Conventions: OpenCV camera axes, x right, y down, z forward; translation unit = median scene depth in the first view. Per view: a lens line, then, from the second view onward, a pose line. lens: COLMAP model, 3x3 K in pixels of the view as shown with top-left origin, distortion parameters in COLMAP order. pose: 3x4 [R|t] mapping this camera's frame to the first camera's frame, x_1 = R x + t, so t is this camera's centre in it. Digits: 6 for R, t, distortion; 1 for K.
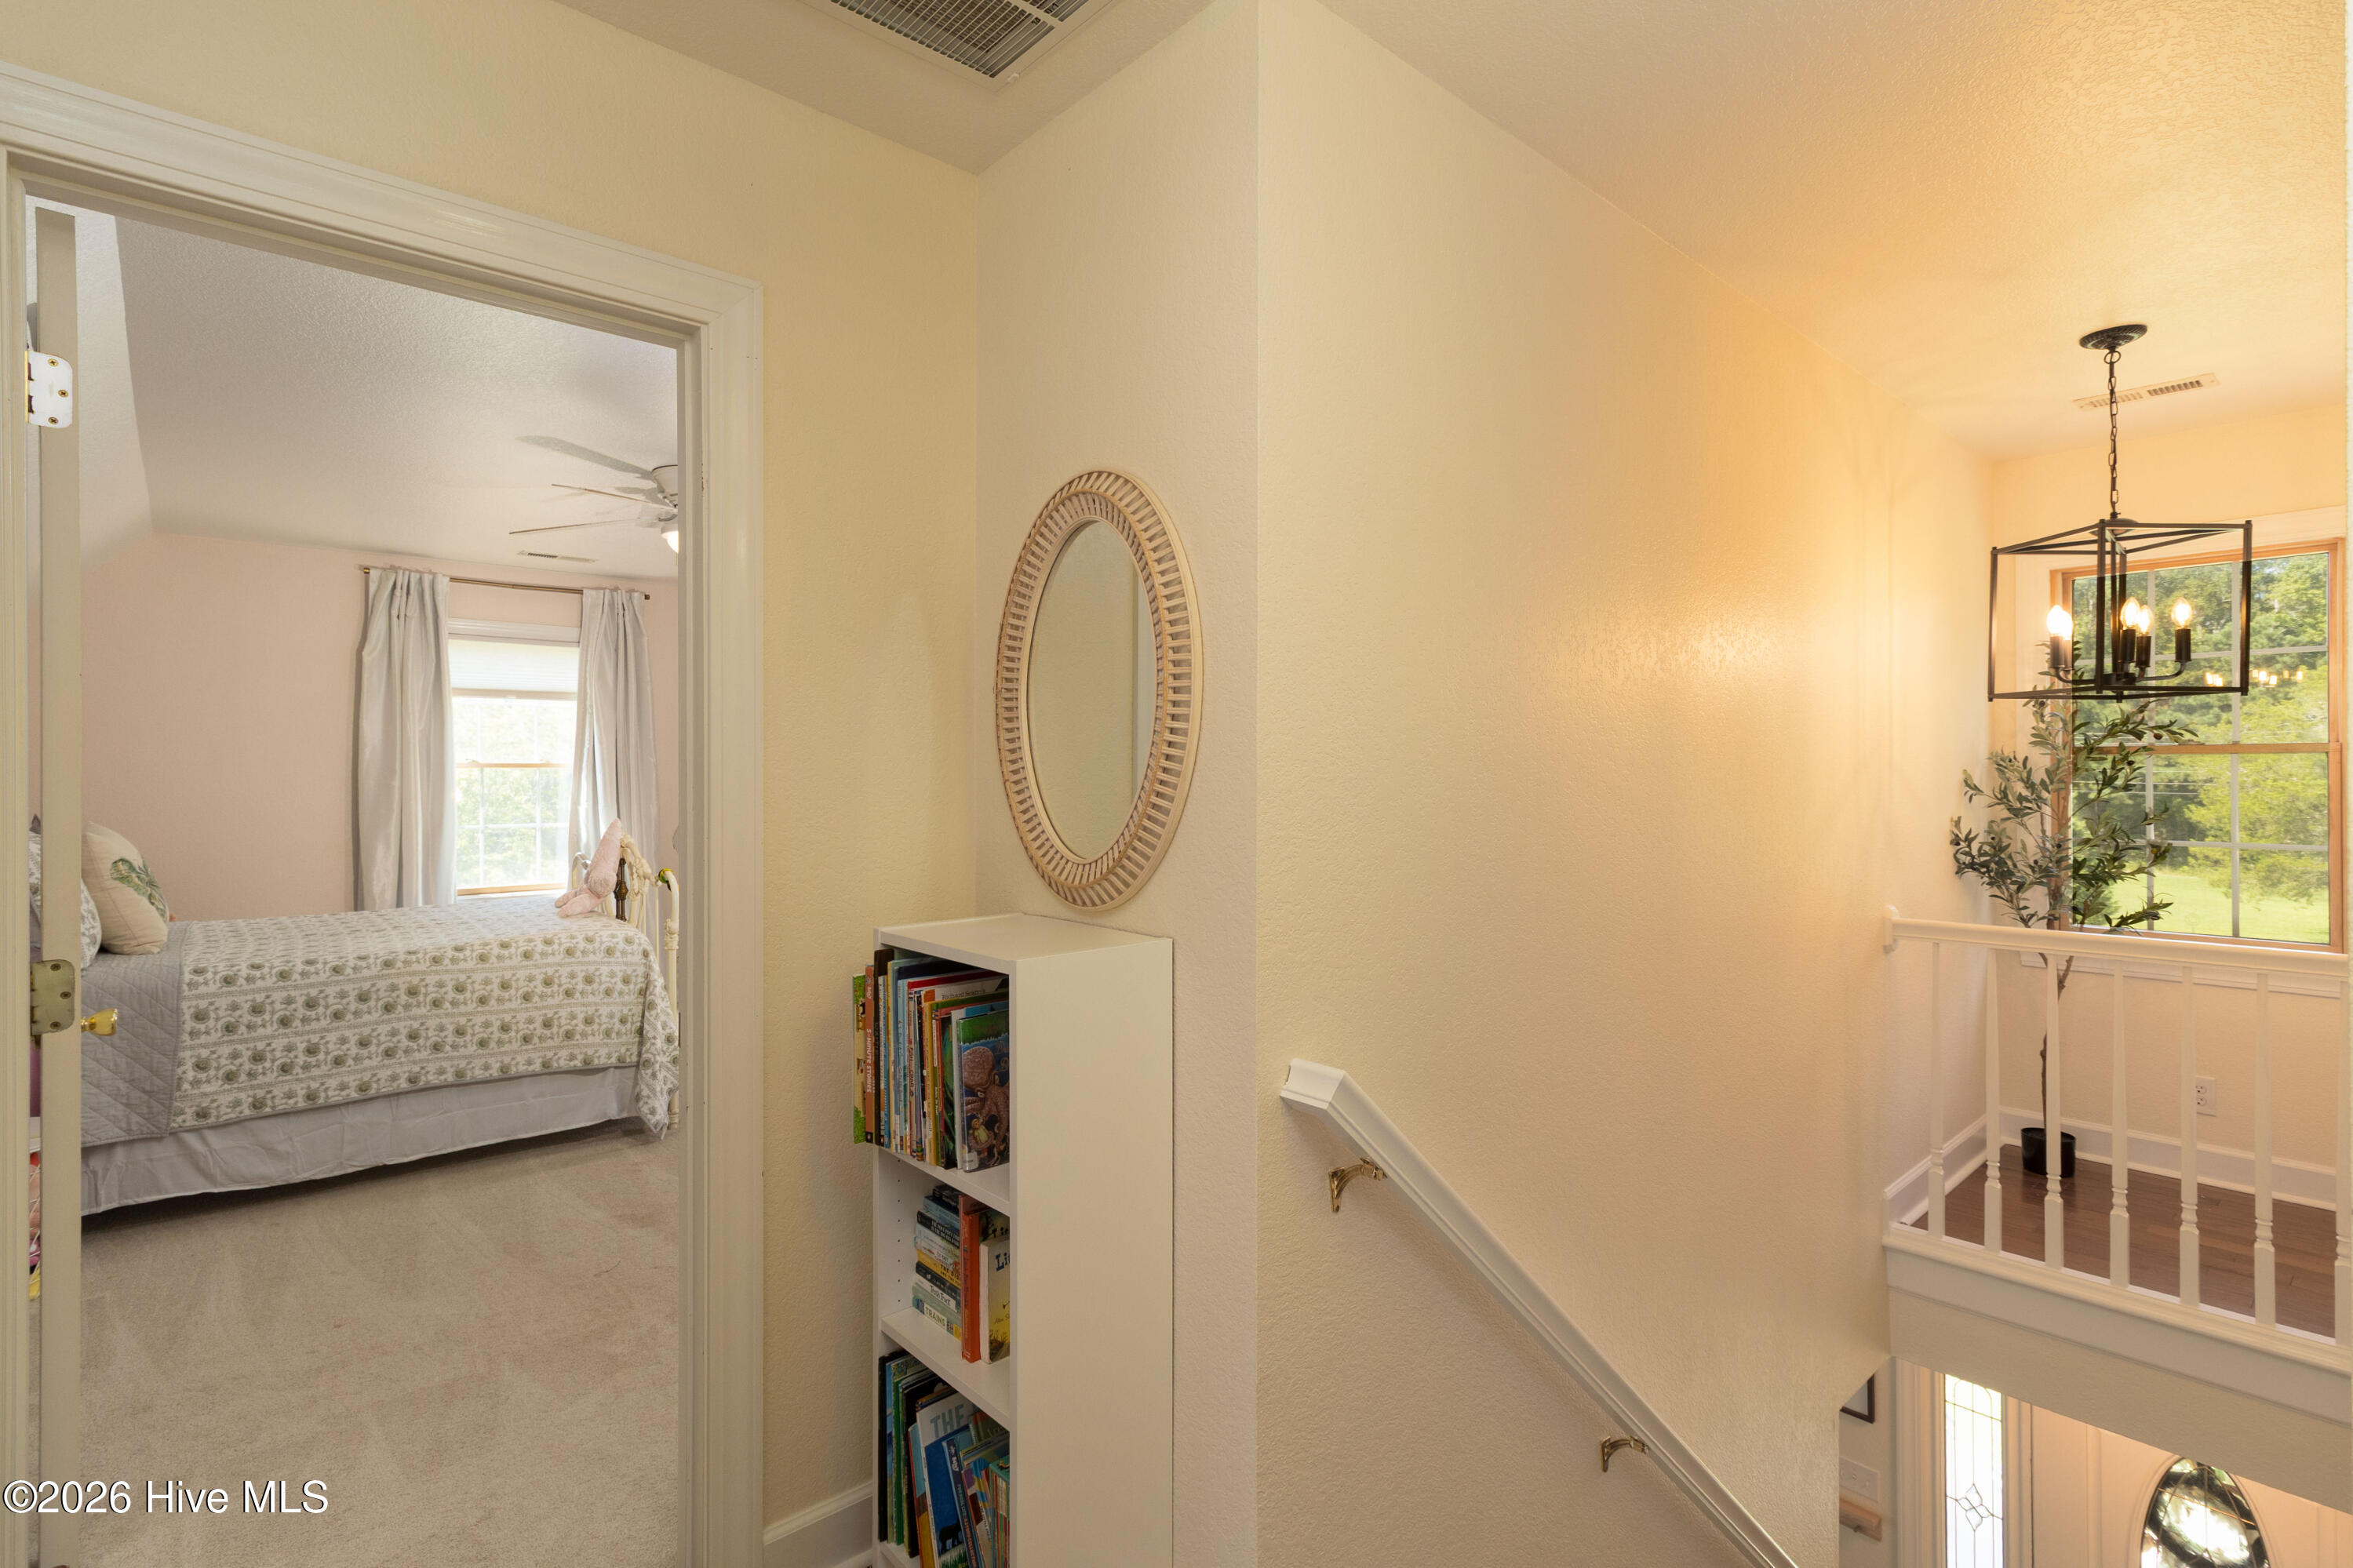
lens RADIAL K [[1112.8, 0, 1142.3], [0, 1112.8, 787.9], [0, 0, 1]] dist [-0.000941, -0.000105]
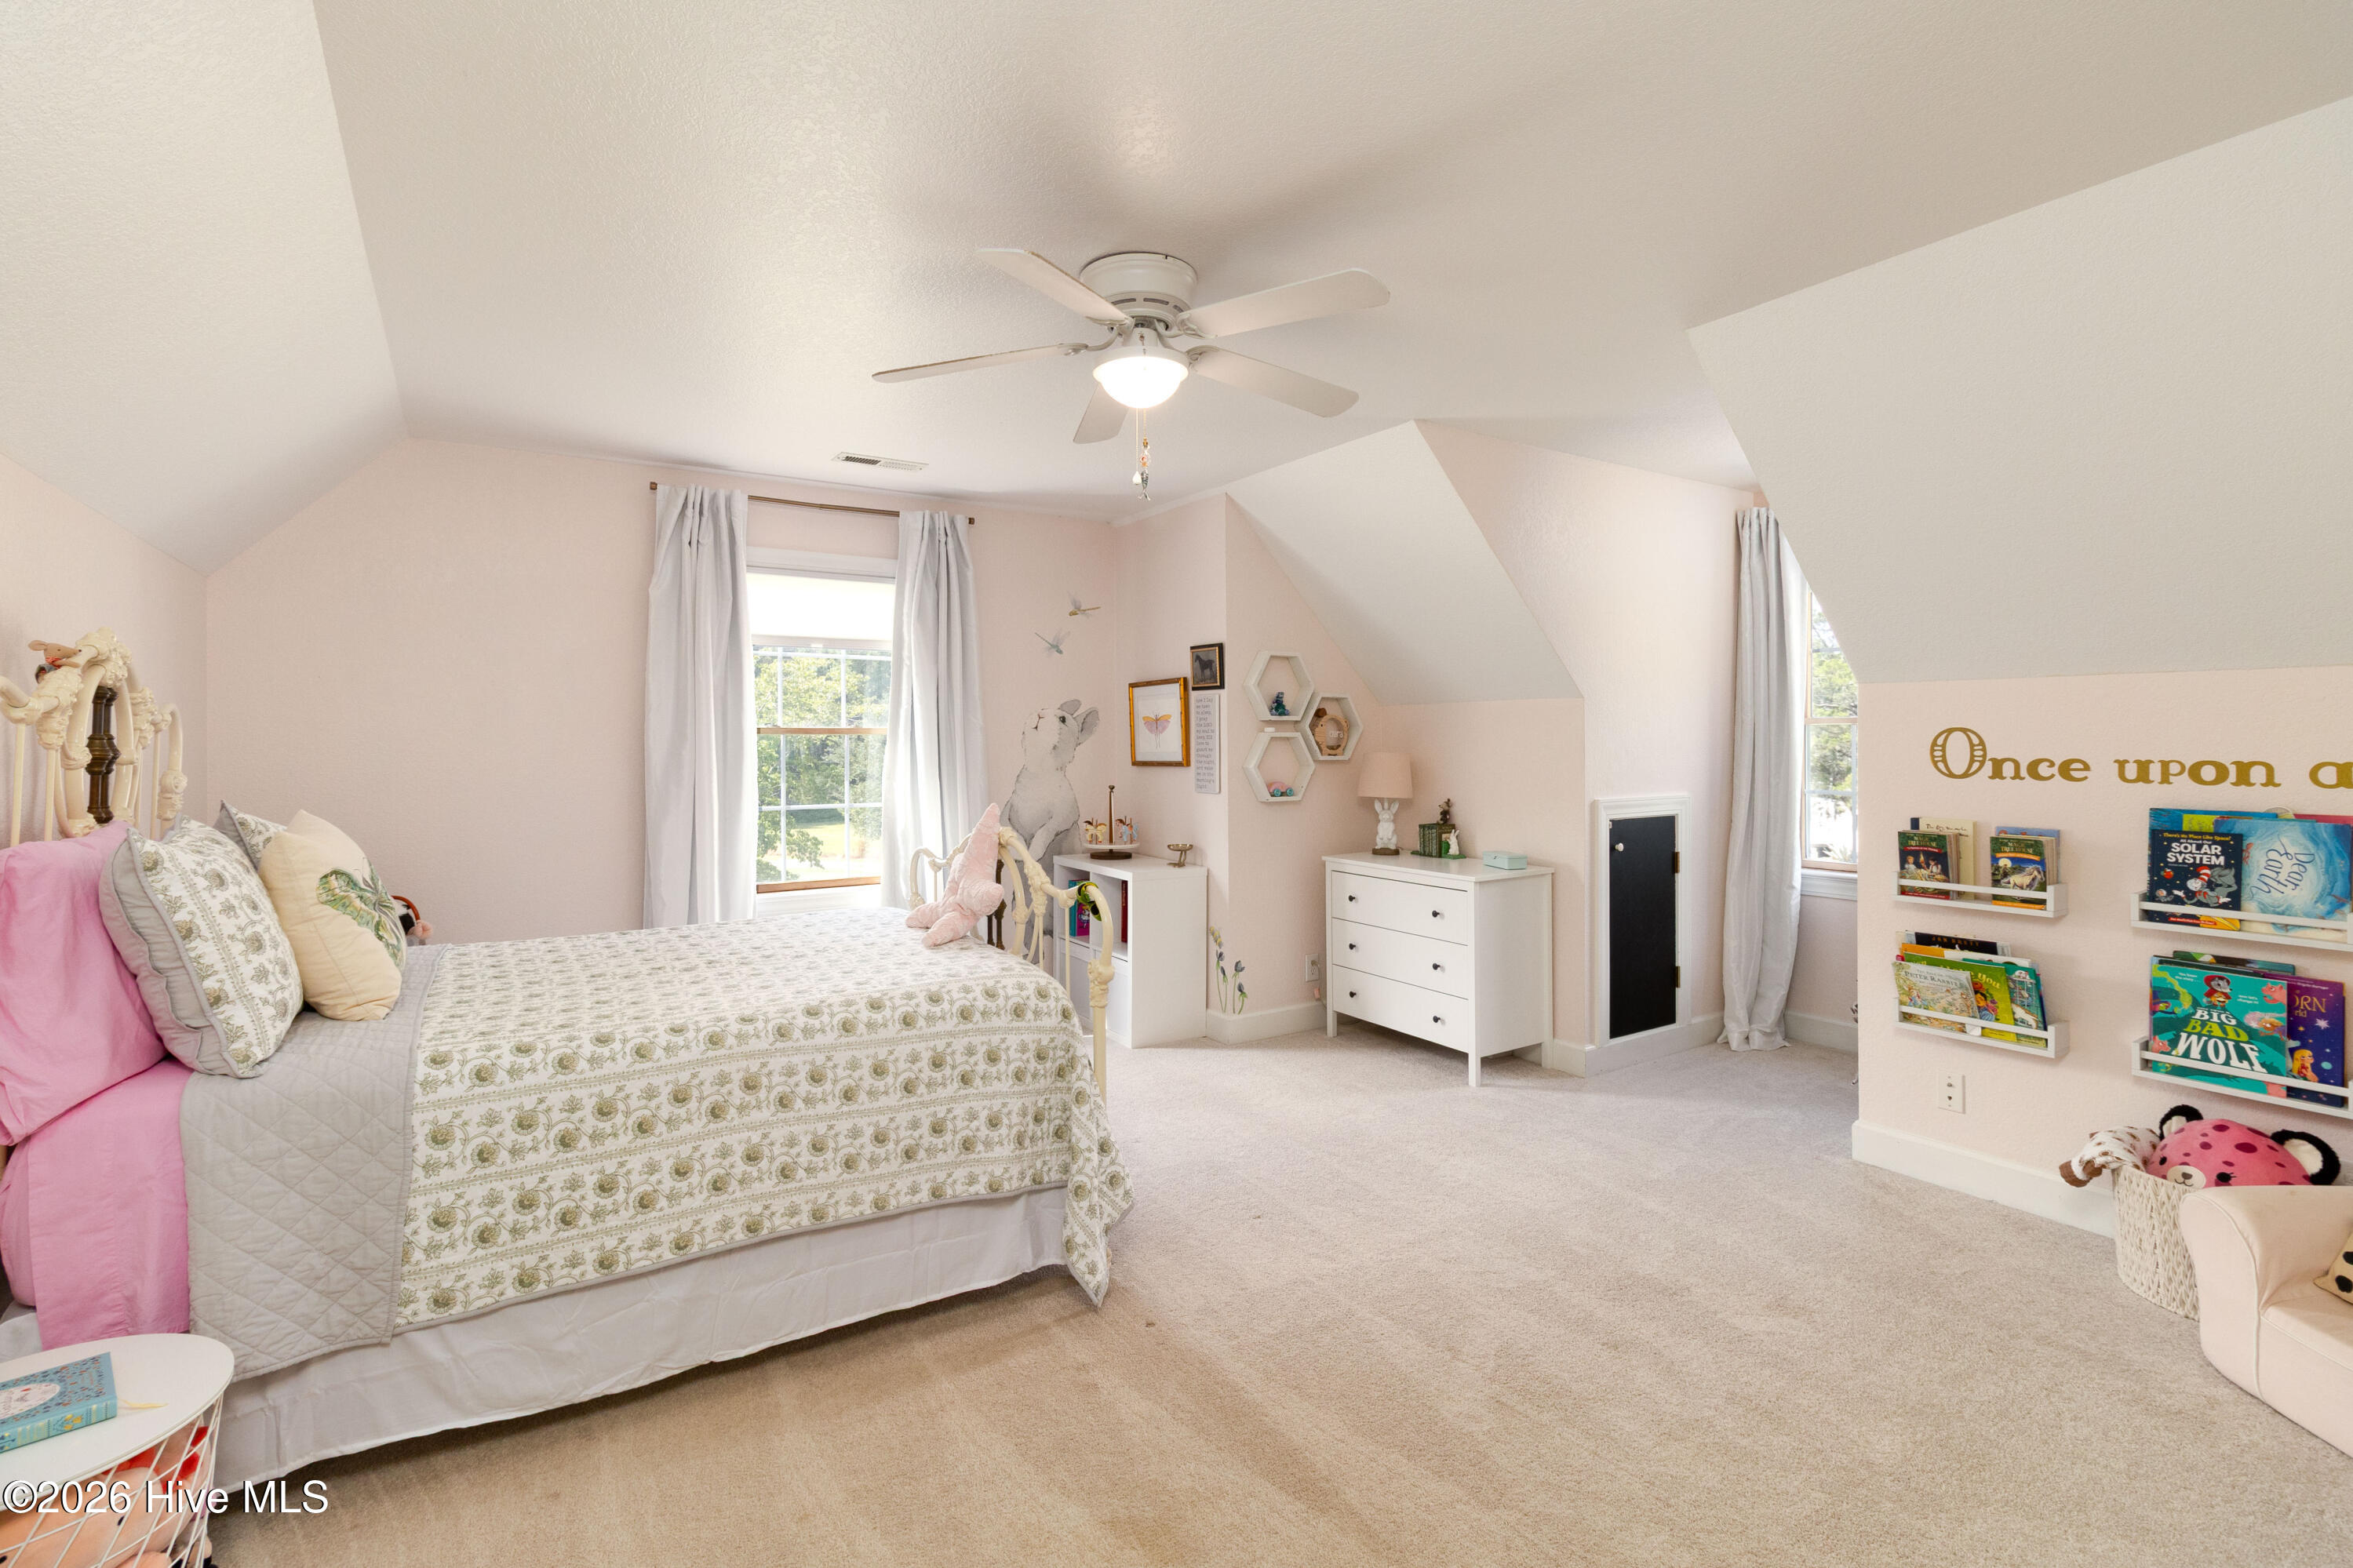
lens RADIAL K [[1081.3, 0, 1174.6], [0, 1081.3, 763.2], [0, 0, 1]] dist [0.001667, 0.000287]
pose [[0.990756, 0.001803, -0.135644, -0.344286], [-0.001000, 0.999982, 0.005990, -0.003176], [0.135652, -0.005799, 0.990740, 0.437671]]
